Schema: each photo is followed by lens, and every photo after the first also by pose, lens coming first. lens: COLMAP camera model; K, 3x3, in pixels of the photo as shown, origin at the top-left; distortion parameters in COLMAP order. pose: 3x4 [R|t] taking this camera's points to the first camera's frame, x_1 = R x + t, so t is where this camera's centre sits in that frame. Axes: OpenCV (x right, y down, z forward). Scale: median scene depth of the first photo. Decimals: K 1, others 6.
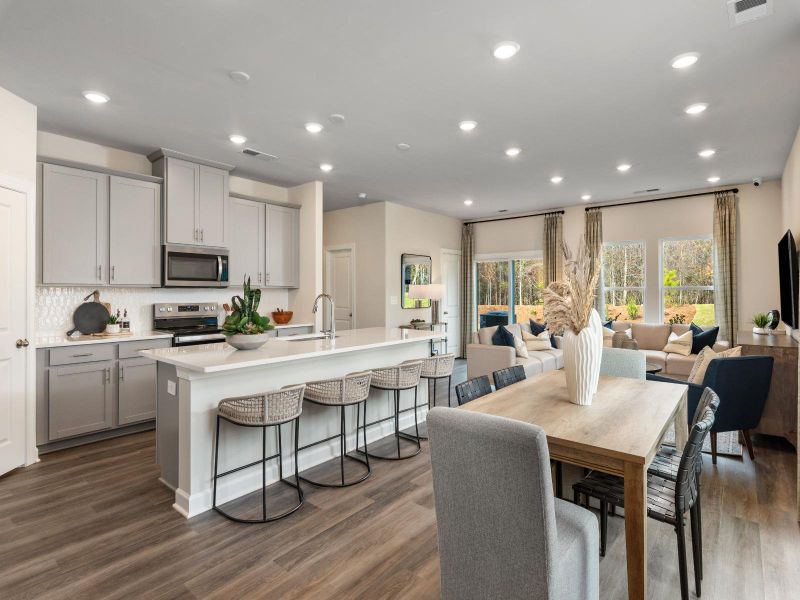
lens RADIAL K [[397.0, 0, 404.8], [0, 397.0, 293.4], [0, 0, 1]] dist [-0.000689, -0.000059]
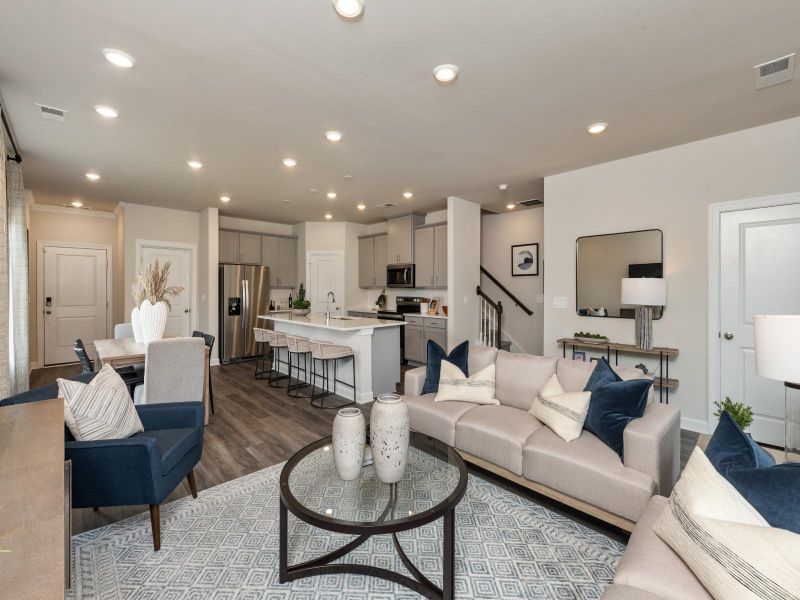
lens RADIAL K [[348.3, 0, 401.6], [0, 348.3, 284.3], [0, 0, 1]] dist [-0.000246, 0.000017]
pose [[-0.109844, -0.013886, -0.993852, 0.752785], [-0.004535, 0.999899, -0.013469, -0.007704], [0.993939, 0.003028, -0.109896, 0.886960]]
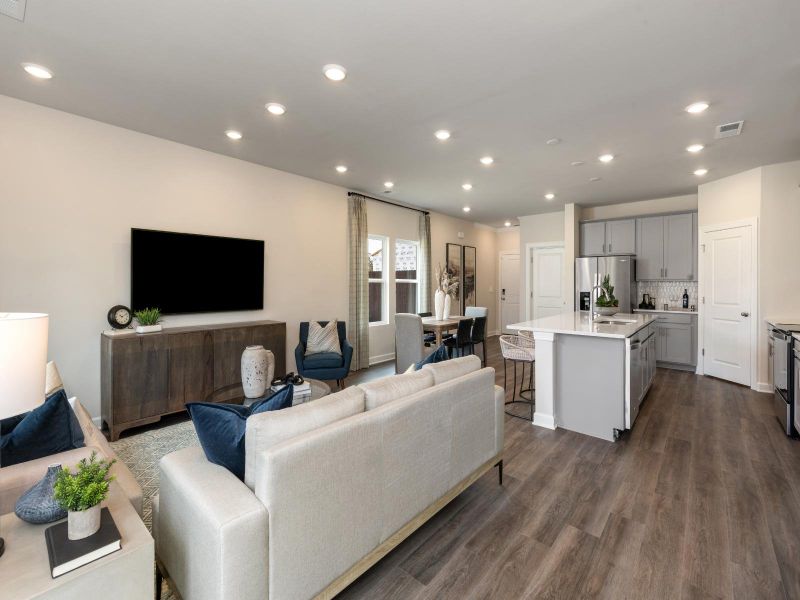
lens RADIAL K [[348.3, 0, 401.6], [0, 348.3, 284.3], [0, 0, 1]] dist [-0.000246, 0.000017]
pose [[-0.999826, -0.001887, 0.018571, 0.249544], [-0.001806, 0.999989, 0.004337, -0.004555], [-0.018579, 0.004302, -0.999818, 1.313877]]
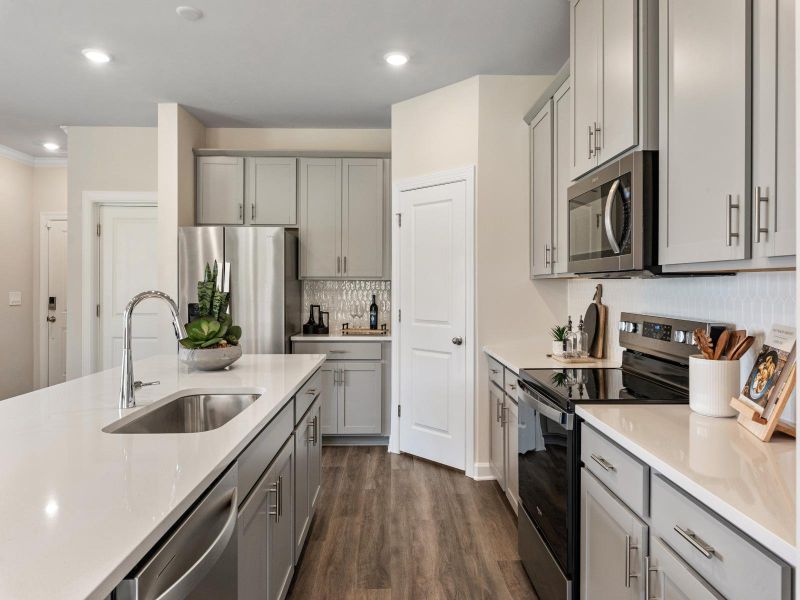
lens RADIAL K [[507.4, 0, 402.8], [0, 507.4, 285.7], [0, 0, 1]] dist [0.000776, 0.000702]
pose [[-0.750286, -0.001021, -0.661112, -0.045490], [-0.003318, 0.999992, 0.002220, -0.004513], [0.661105, 0.003859, -0.750284, 0.938698]]
